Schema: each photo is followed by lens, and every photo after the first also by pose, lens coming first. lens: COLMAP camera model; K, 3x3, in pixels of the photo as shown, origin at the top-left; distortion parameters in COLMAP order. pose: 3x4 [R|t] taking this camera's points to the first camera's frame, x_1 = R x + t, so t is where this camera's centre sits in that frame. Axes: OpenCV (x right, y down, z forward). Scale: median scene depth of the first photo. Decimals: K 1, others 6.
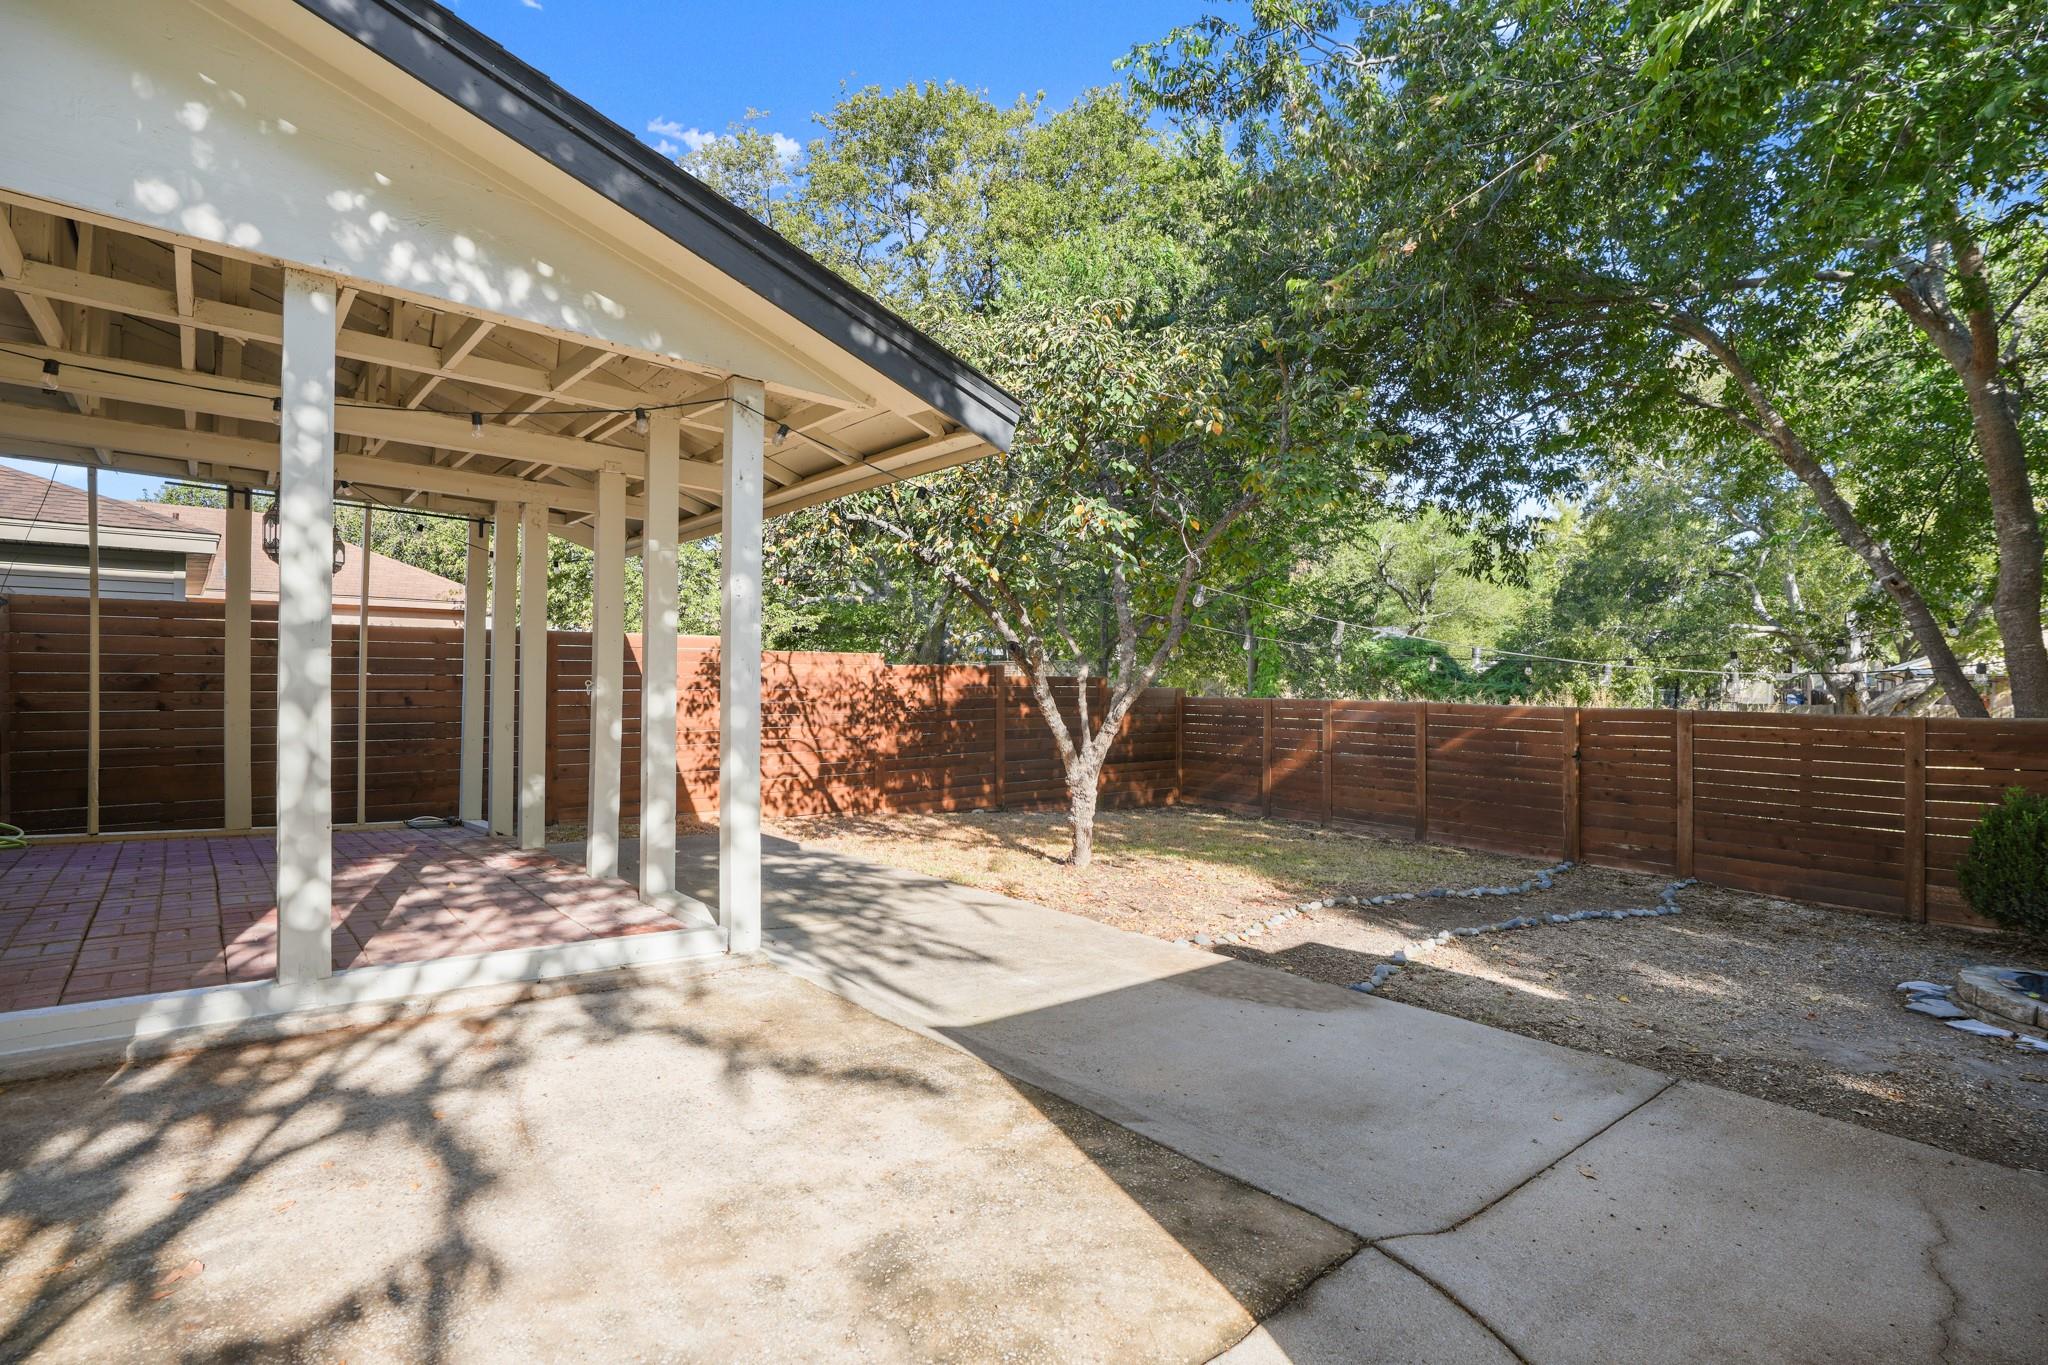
lens RADIAL K [[982.8, 0, 1025.0], [0, 982.8, 669.1], [0, 0, 1]] dist [0.000050, 0.000175]
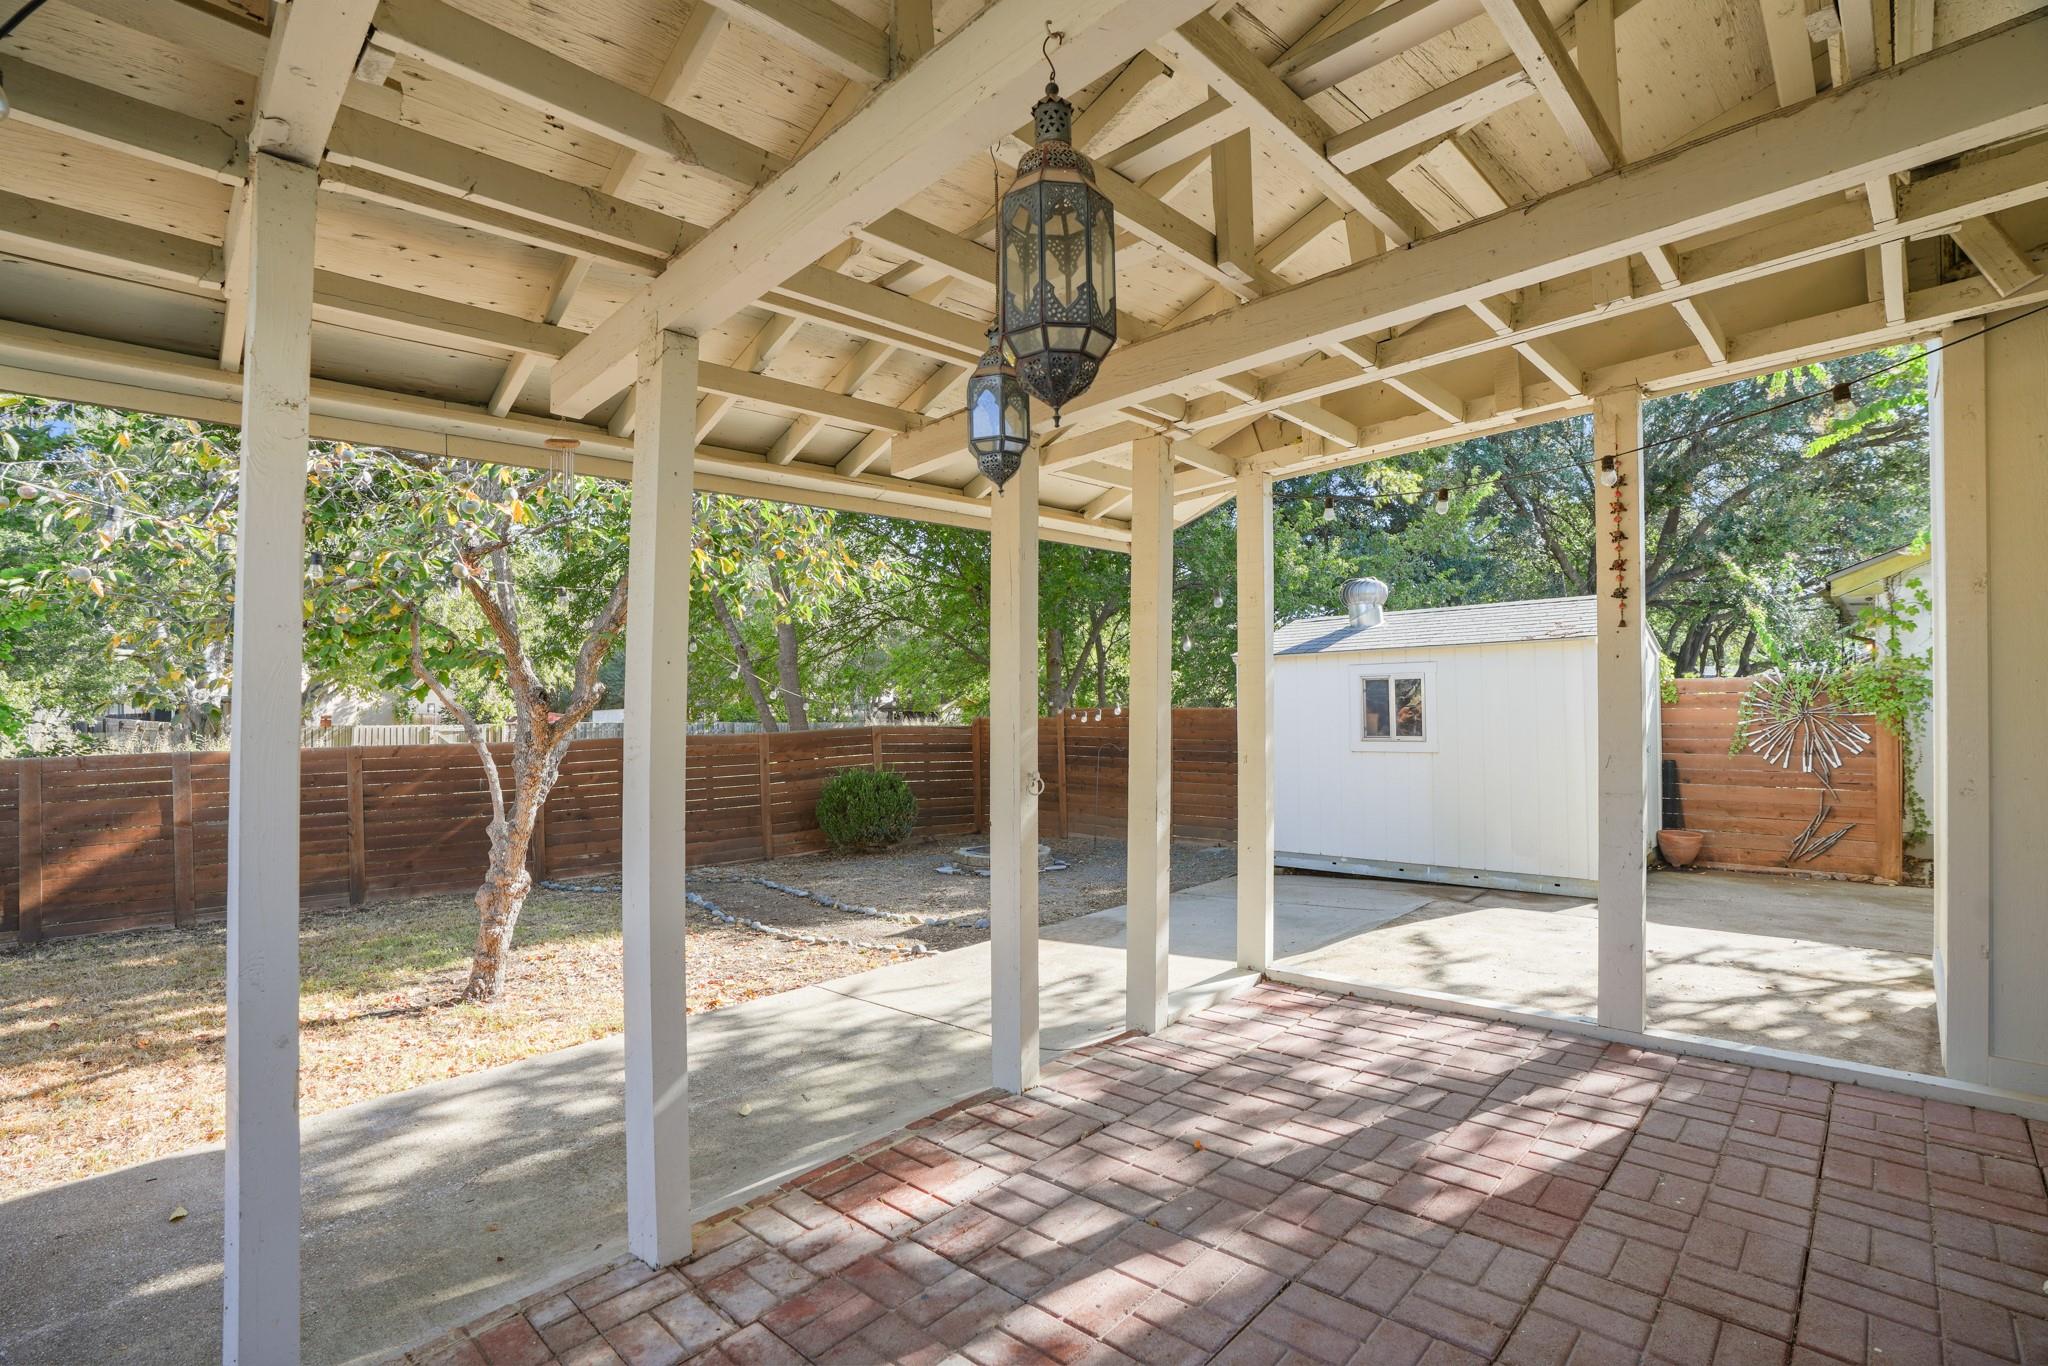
lens RADIAL K [[950.5, 0, 1034.5], [0, 950.5, 687.6], [0, 0, 1]] dist [-0.081265, 0.032420]
pose [[-0.103510, 0.002470, 0.994625, -1.720261], [0.002152, 0.999995, -0.002259, -0.055479], [-0.994626, 0.001907, -0.103515, 1.794534]]
